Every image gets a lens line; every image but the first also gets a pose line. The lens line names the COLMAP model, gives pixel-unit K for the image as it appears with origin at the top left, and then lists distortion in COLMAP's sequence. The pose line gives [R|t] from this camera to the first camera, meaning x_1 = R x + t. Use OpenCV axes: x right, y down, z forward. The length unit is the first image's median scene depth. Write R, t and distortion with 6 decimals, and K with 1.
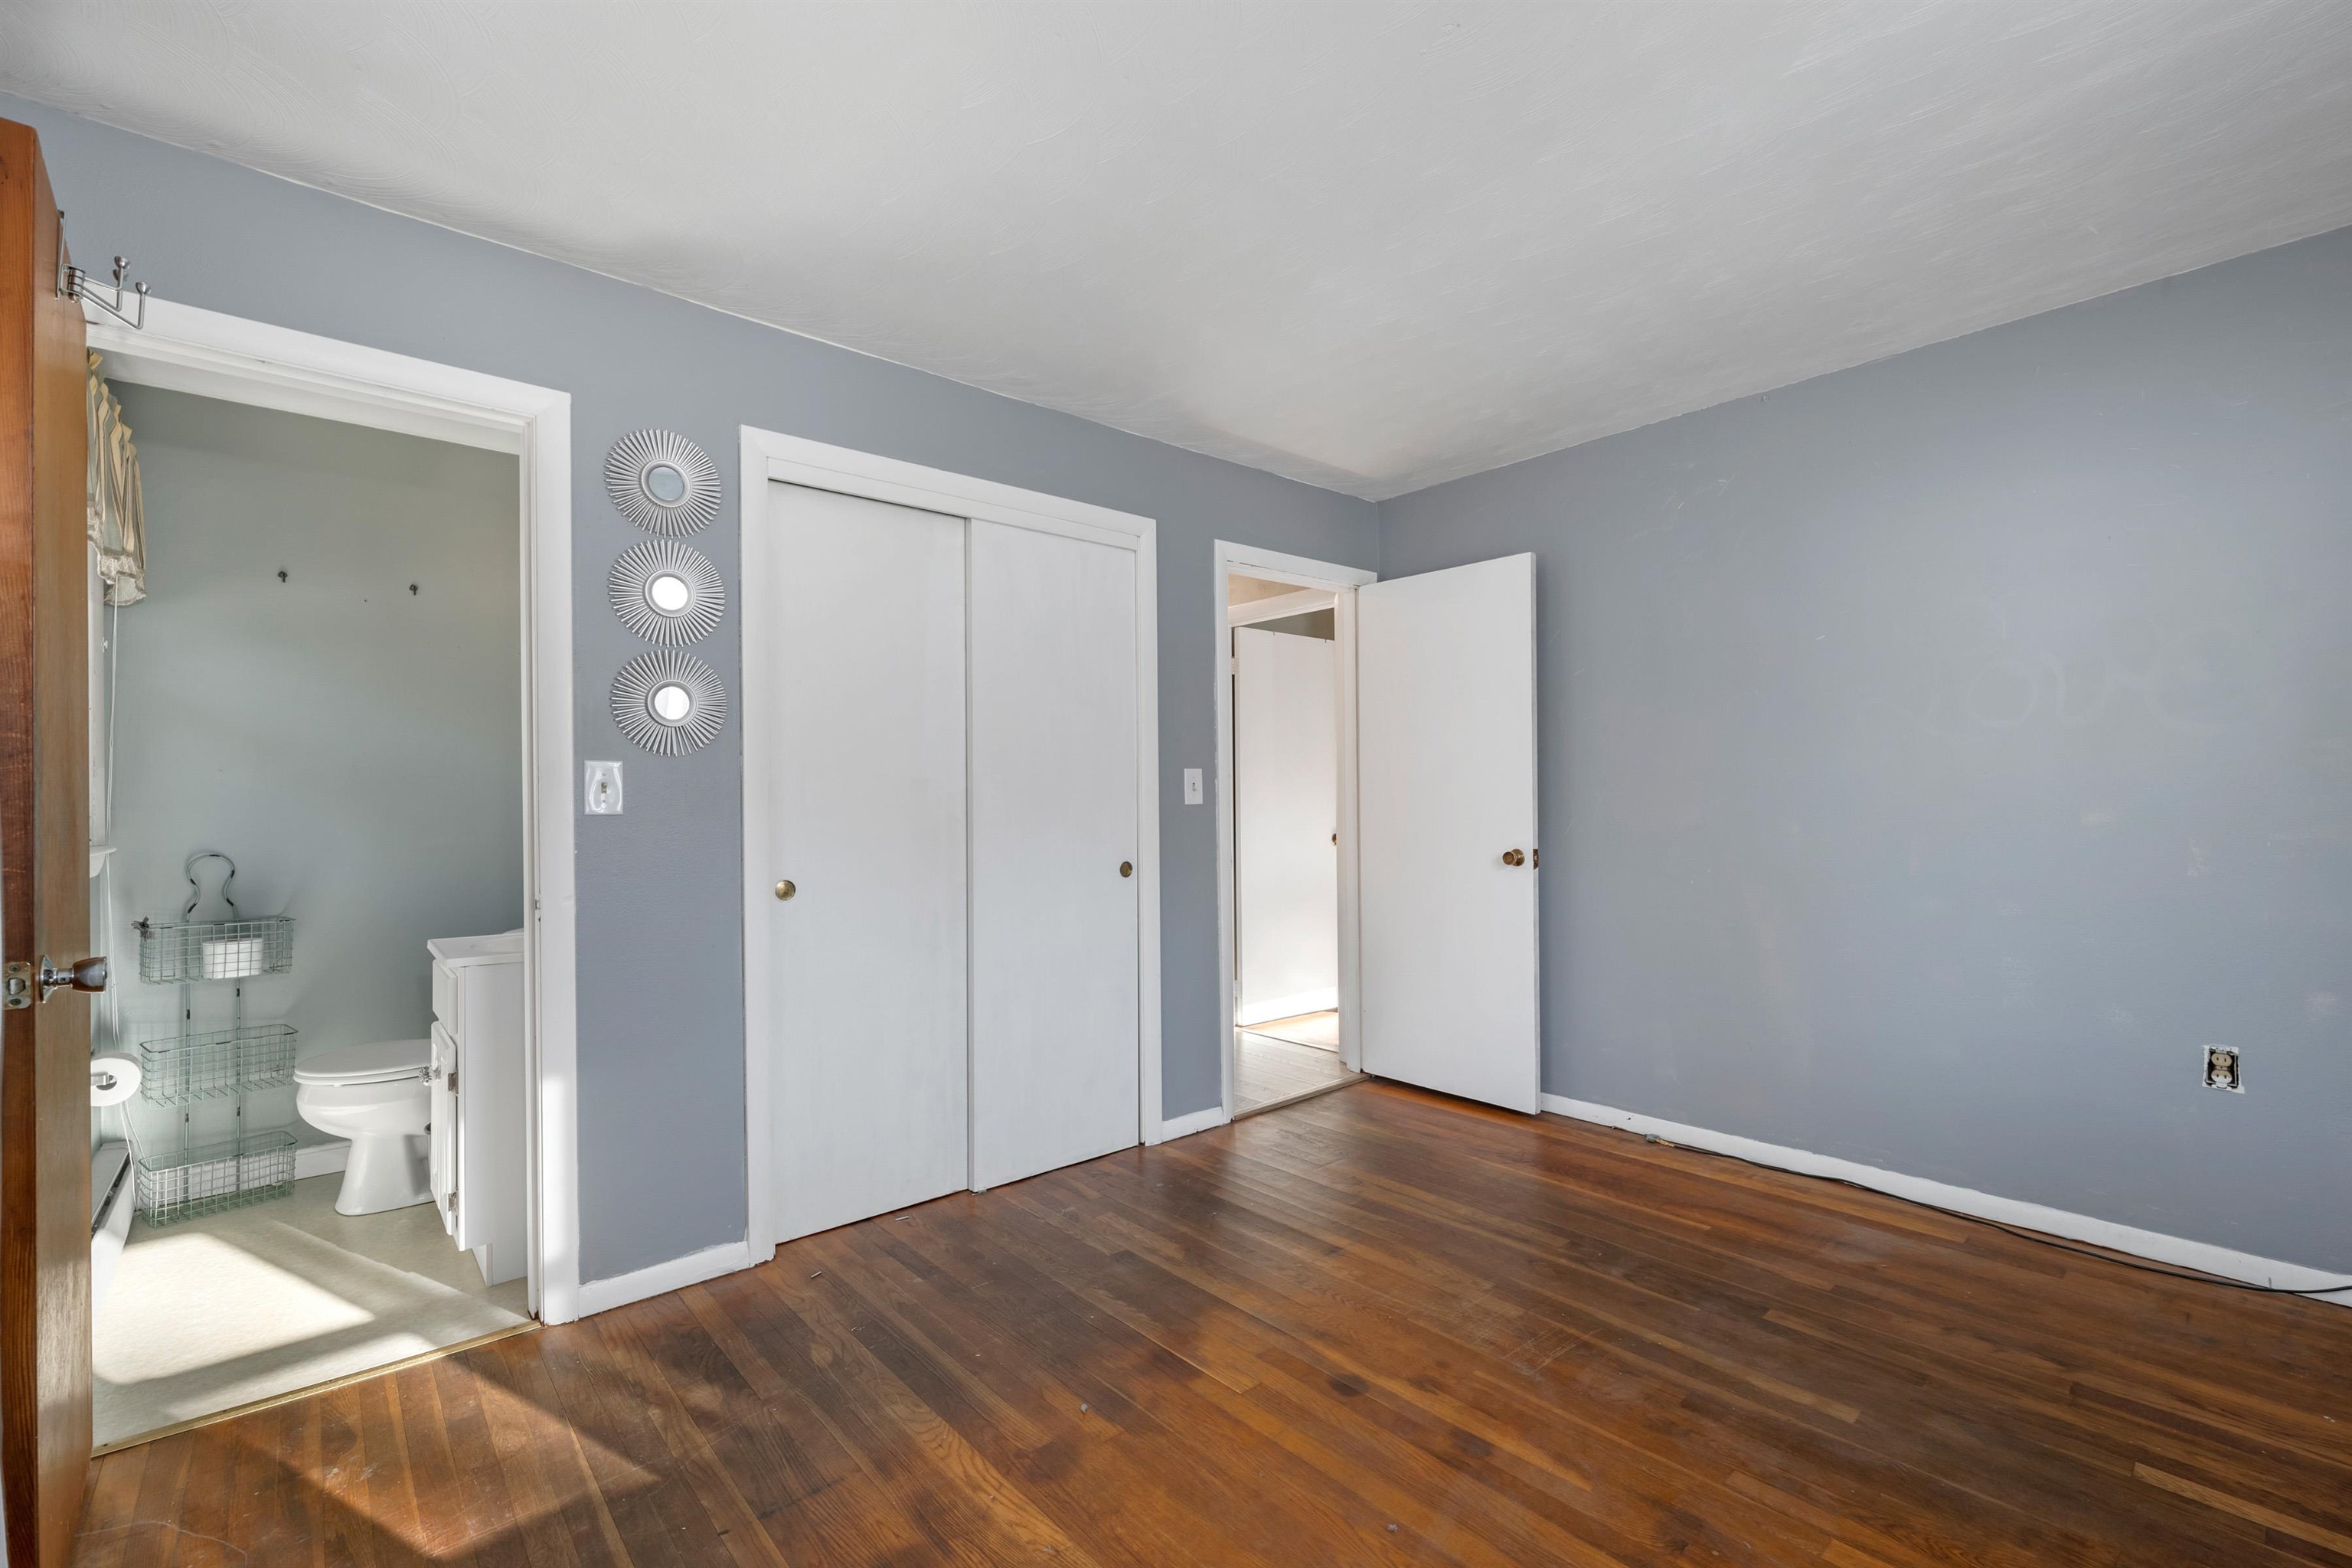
lens RADIAL K [[999.8, 0, 1174.6], [0, 999.8, 790.6], [0, 0, 1]] dist [0.001865, 0.000137]
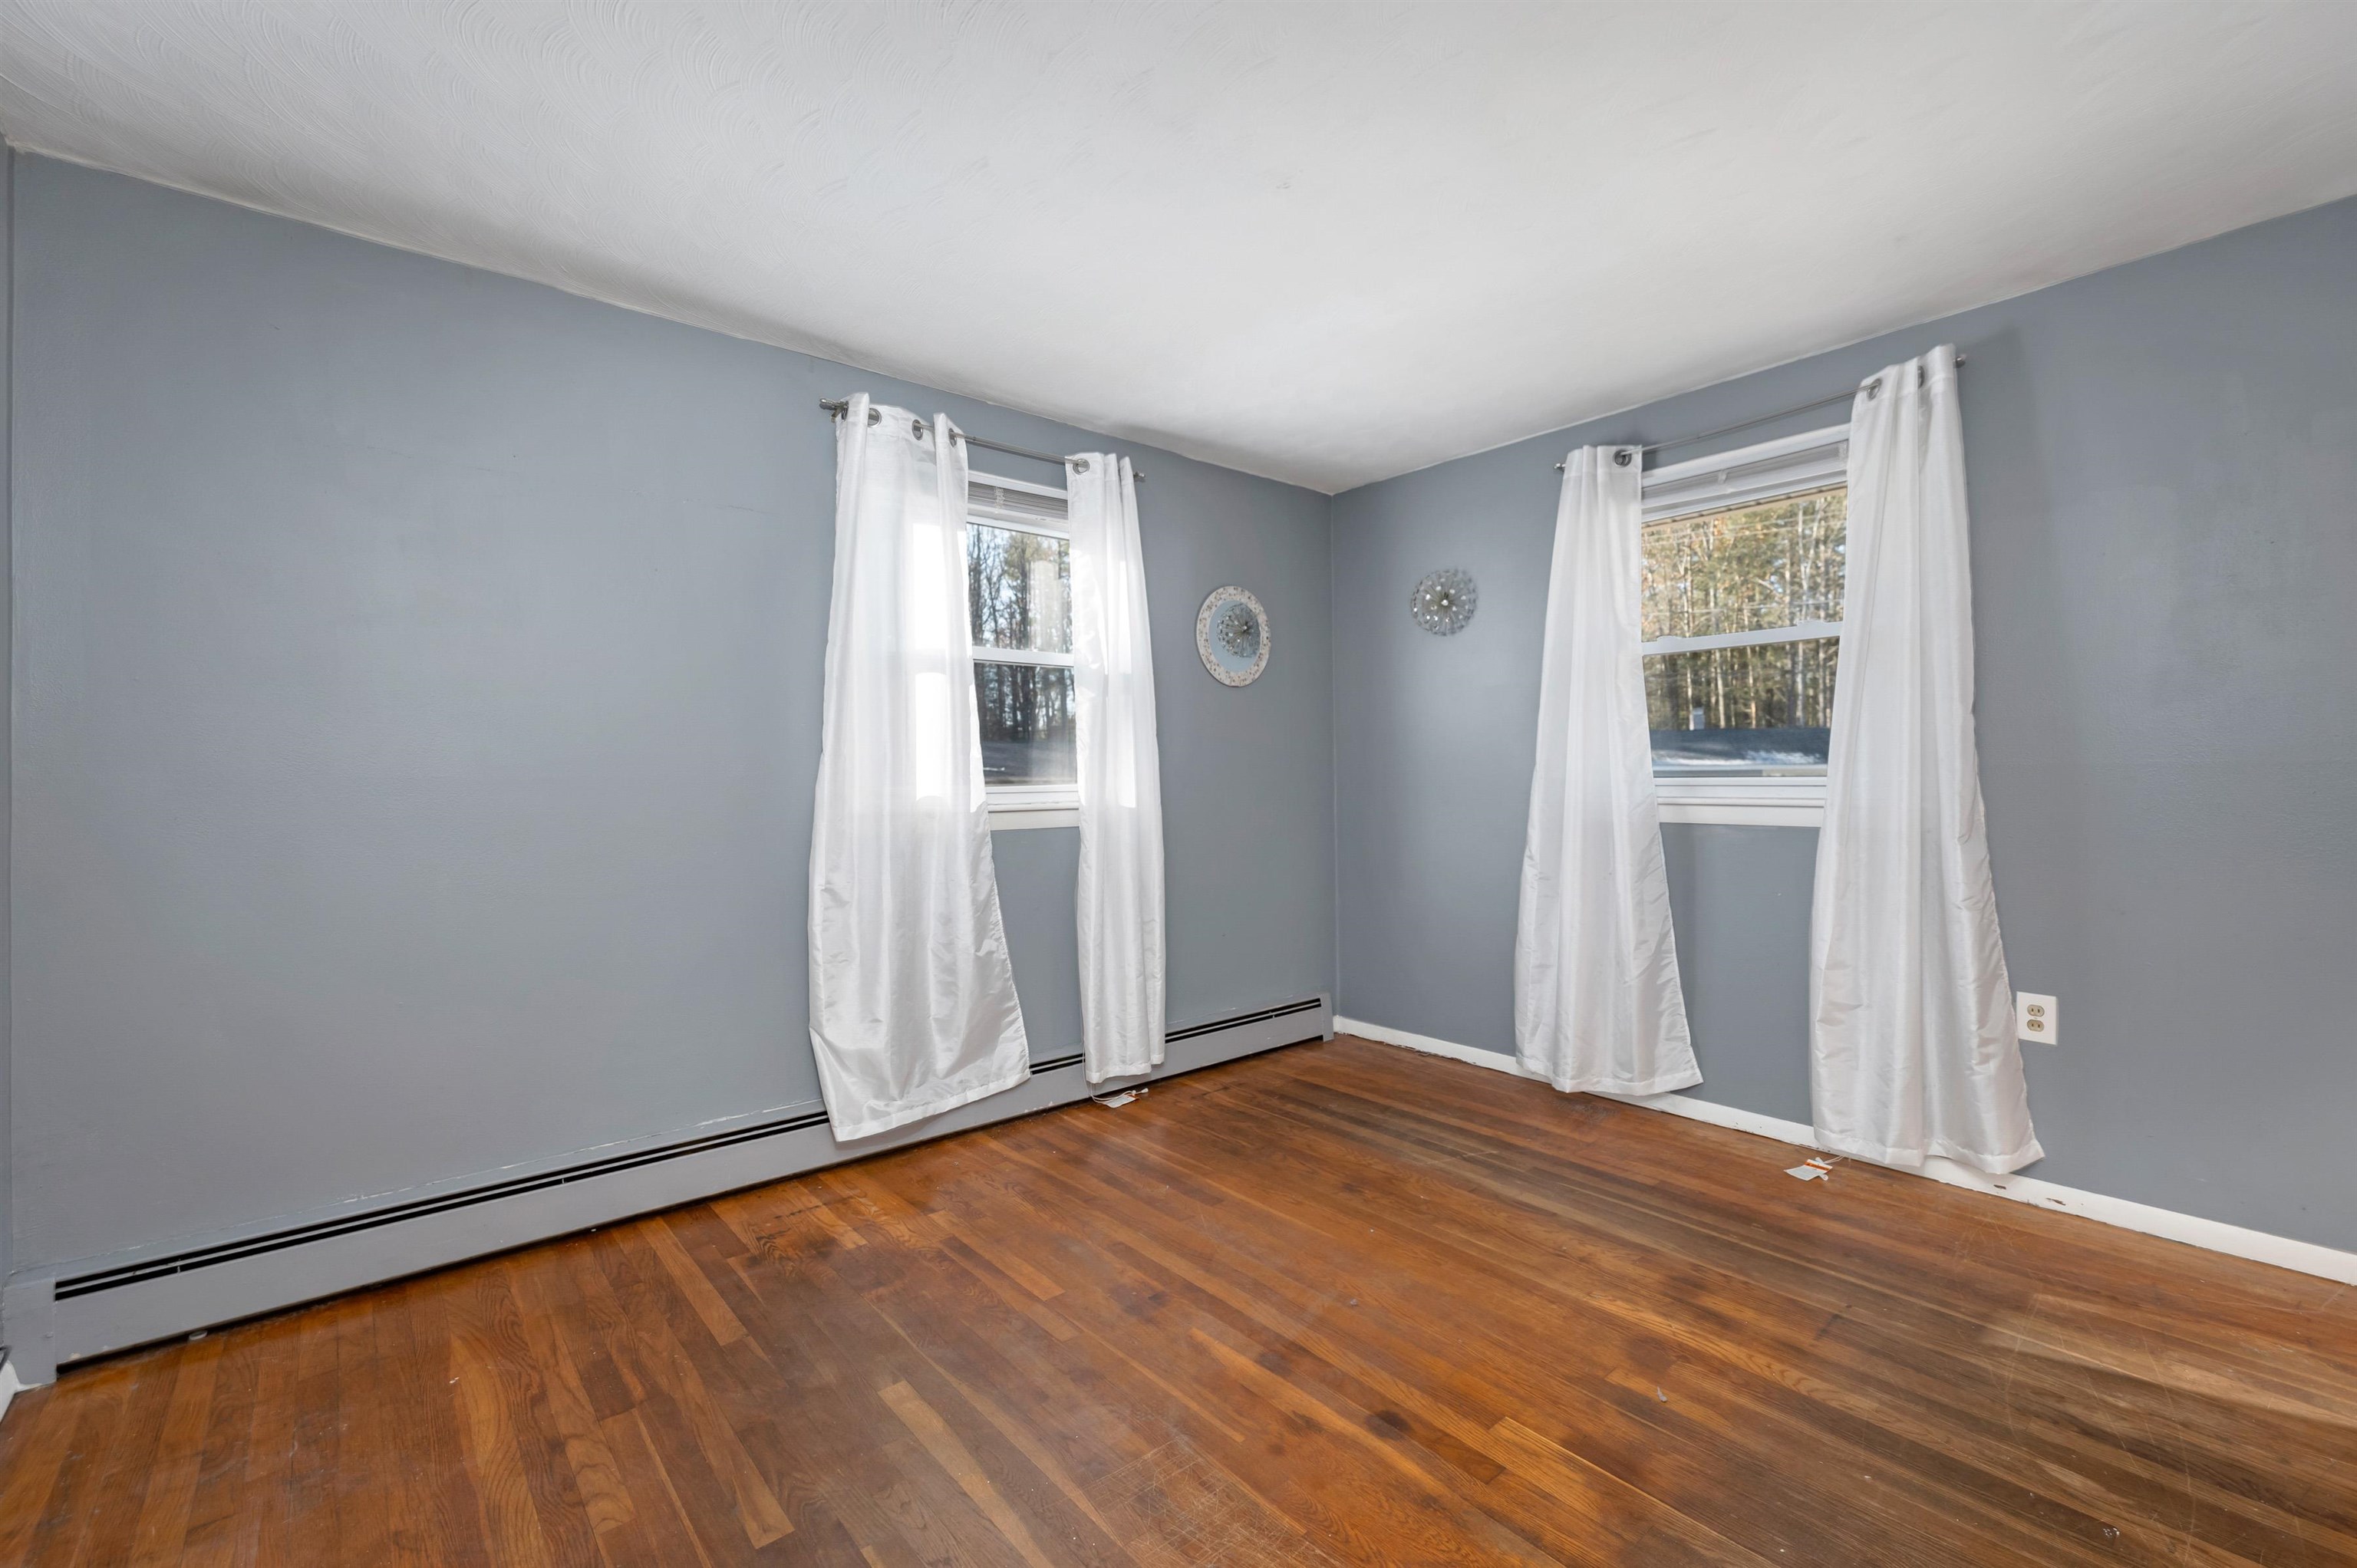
lens RADIAL K [[991.9, 0, 1178.1], [0, 991.9, 778.6], [0, 0, 1]] dist [-0.000126, -0.000073]
pose [[-0.999608, 0.019599, 0.020013, 0.346830], [0.019462, 0.999786, -0.007029, 0.015172], [-0.020147, -0.006636, -0.999775, 1.971344]]
